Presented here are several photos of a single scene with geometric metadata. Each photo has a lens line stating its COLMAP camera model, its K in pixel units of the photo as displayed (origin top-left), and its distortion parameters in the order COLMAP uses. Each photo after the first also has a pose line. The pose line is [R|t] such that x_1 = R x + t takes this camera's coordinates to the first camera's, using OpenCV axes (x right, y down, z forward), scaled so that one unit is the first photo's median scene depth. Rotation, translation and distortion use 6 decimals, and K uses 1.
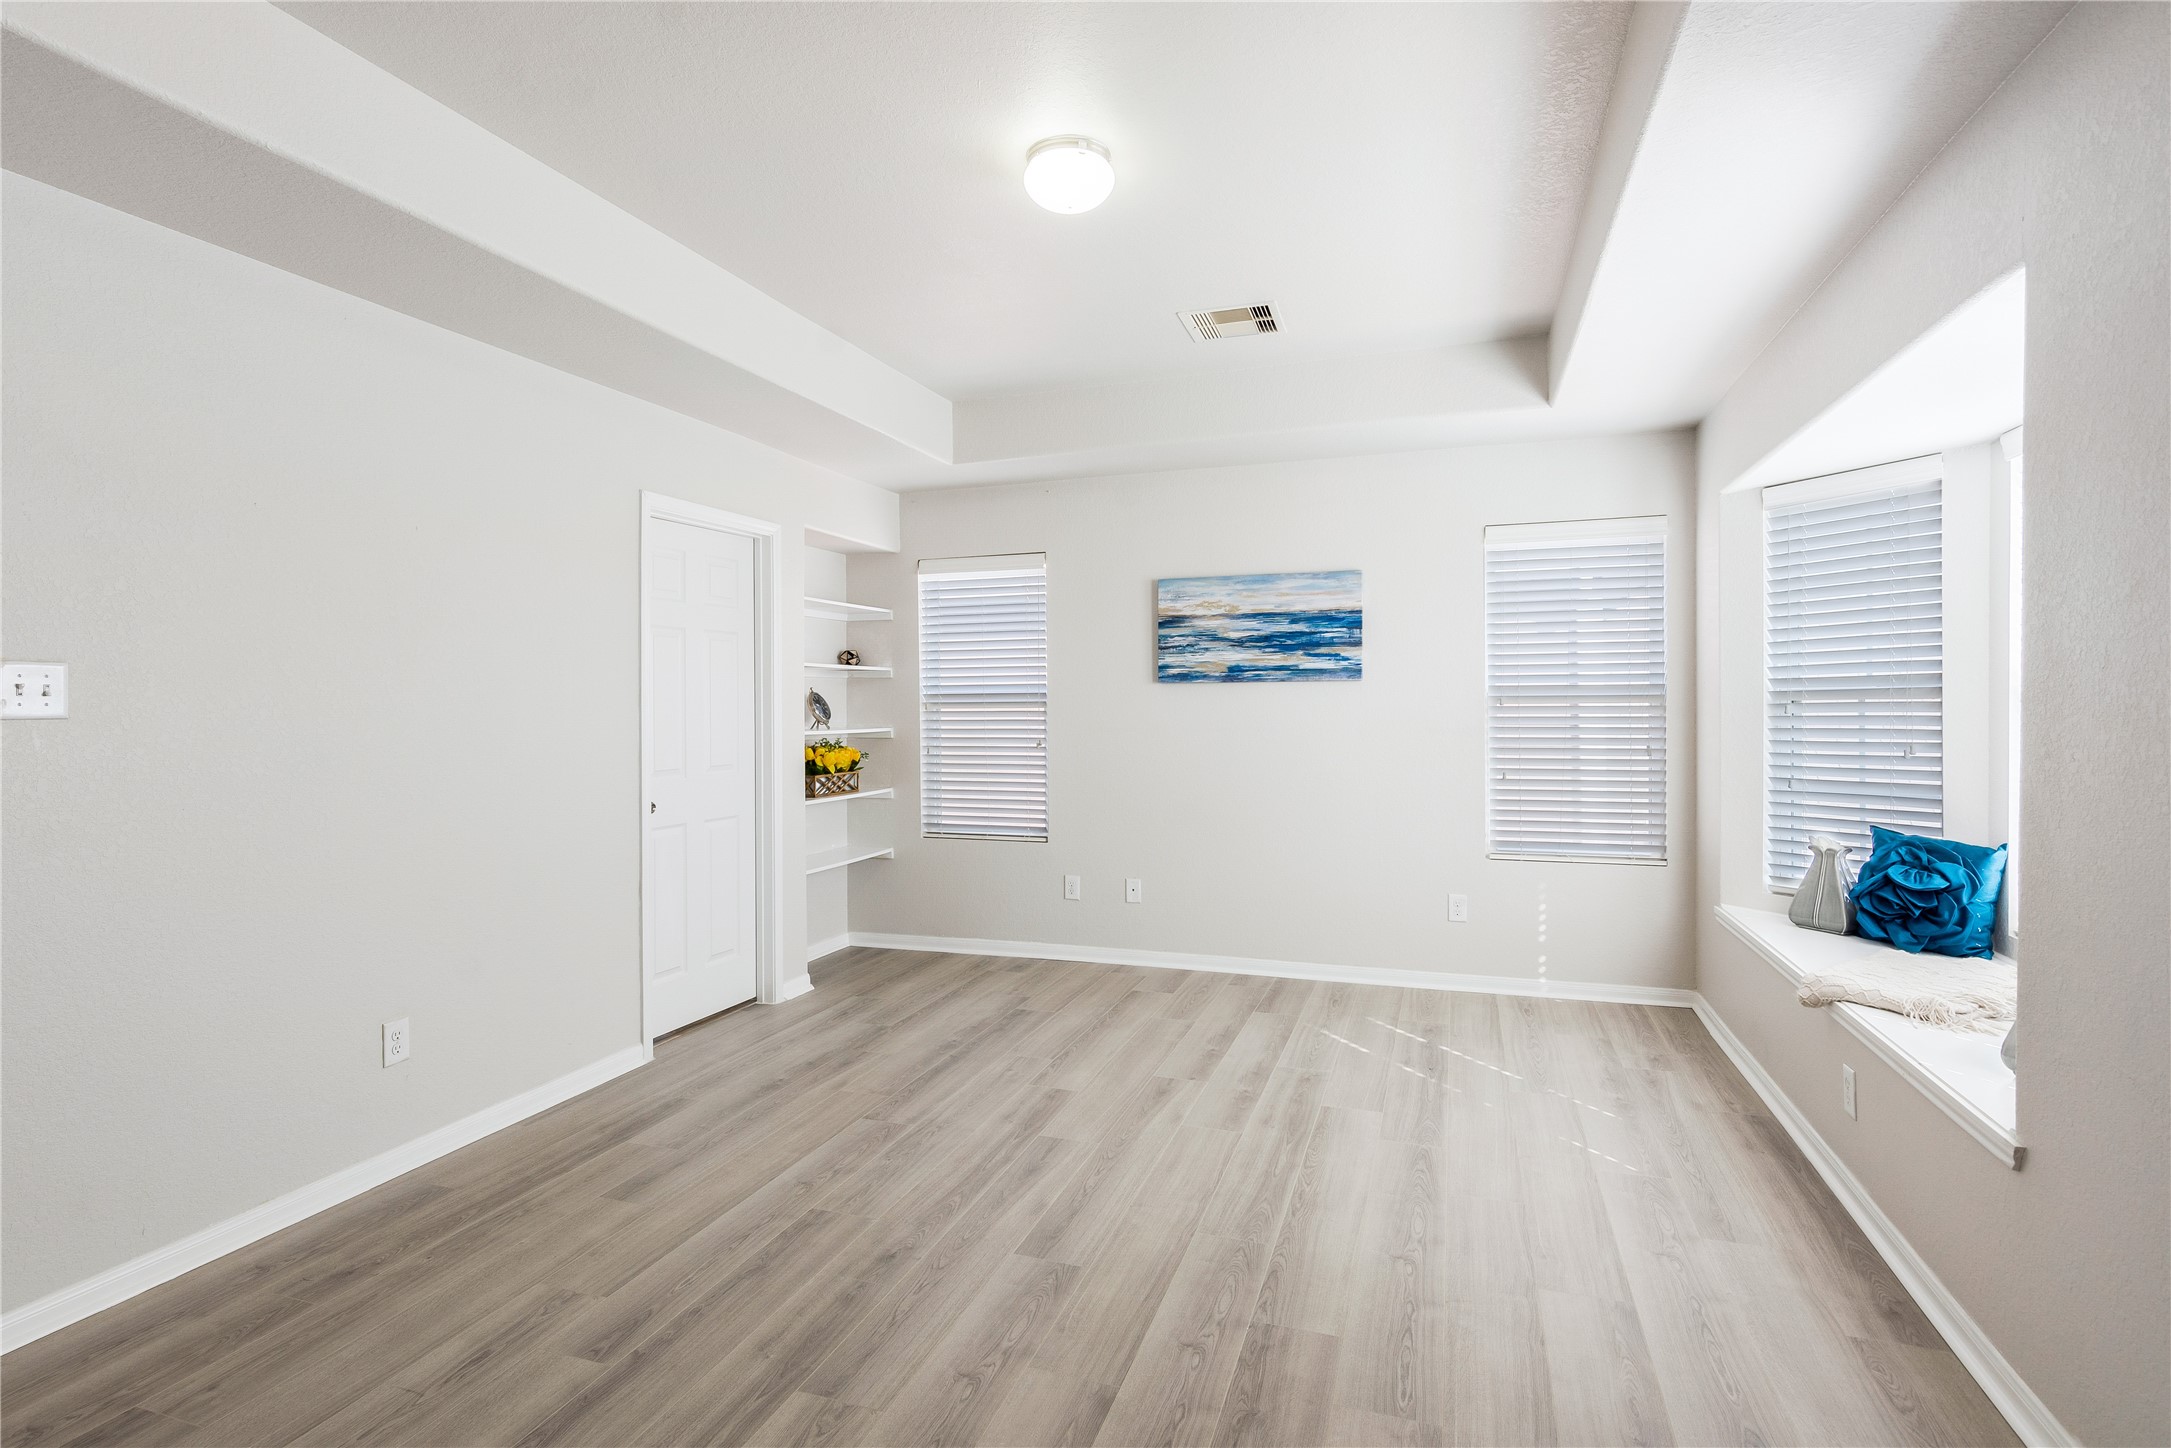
lens RADIAL K [[1096.7, 0, 1060.0], [0, 1096.7, 718.2], [0, 0, 1]] dist [0.014022, 0.000045]
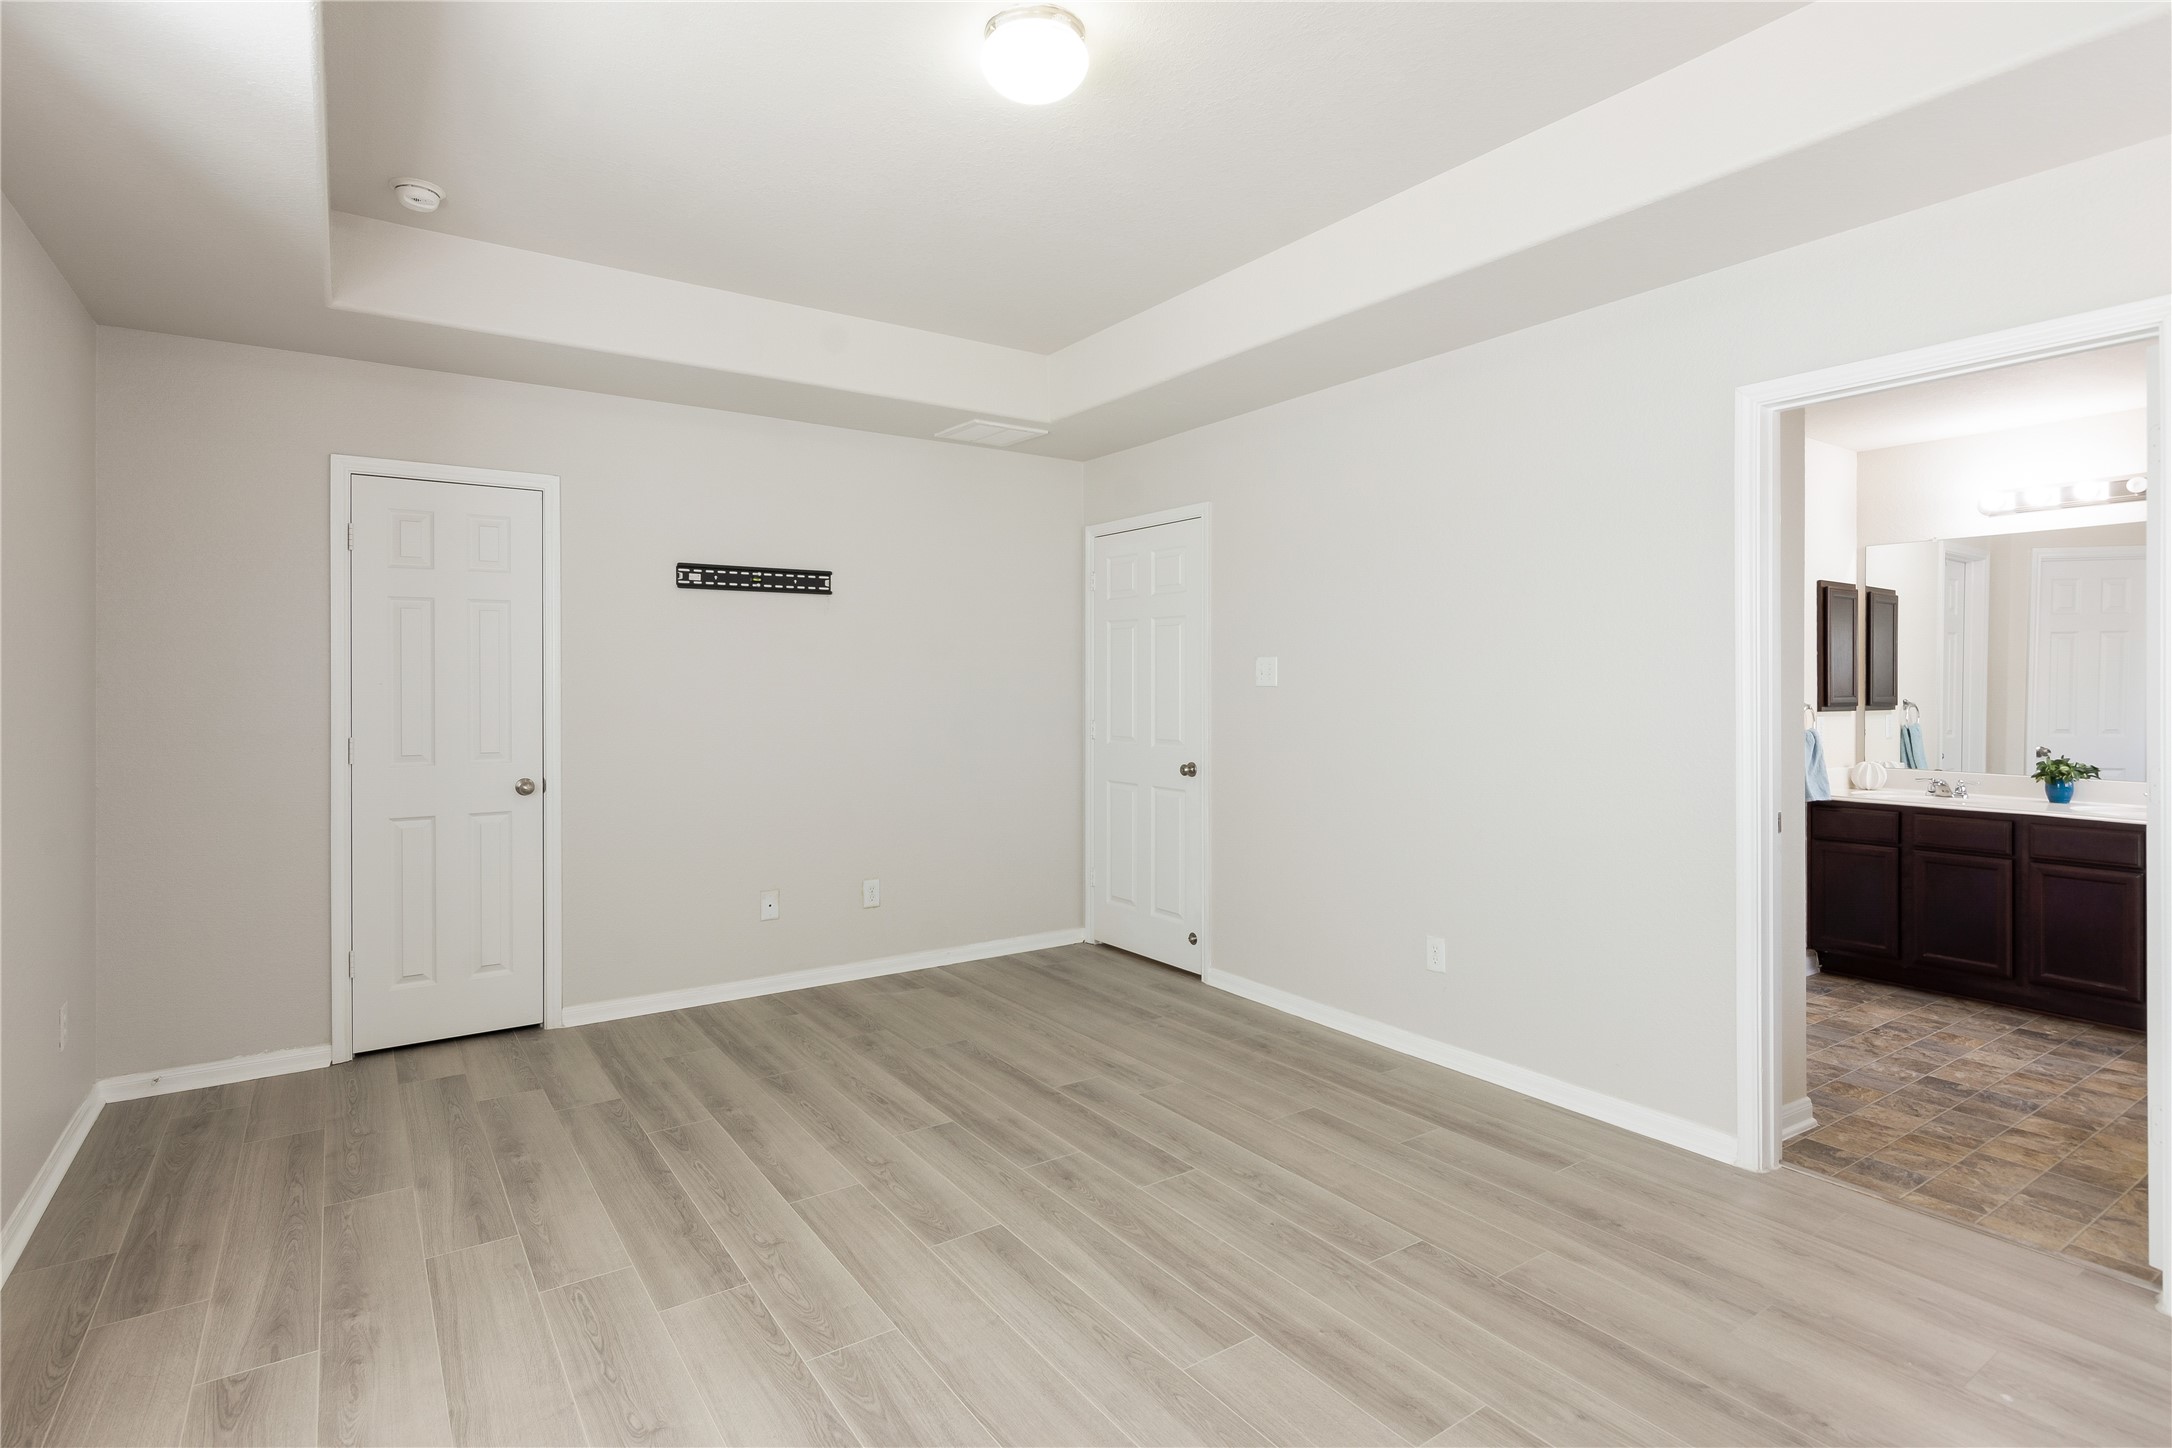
lens RADIAL K [[1085.8, 0, 1079.8], [0, 1085.8, 676.3], [0, 0, 1]] dist [0.002373, 0.000528]
pose [[-0.586152, 0.001487, -0.810200, 0.486180], [-0.005826, 0.999965, 0.006051, -0.017515], [0.810180, 0.008267, -0.586123, 1.098421]]
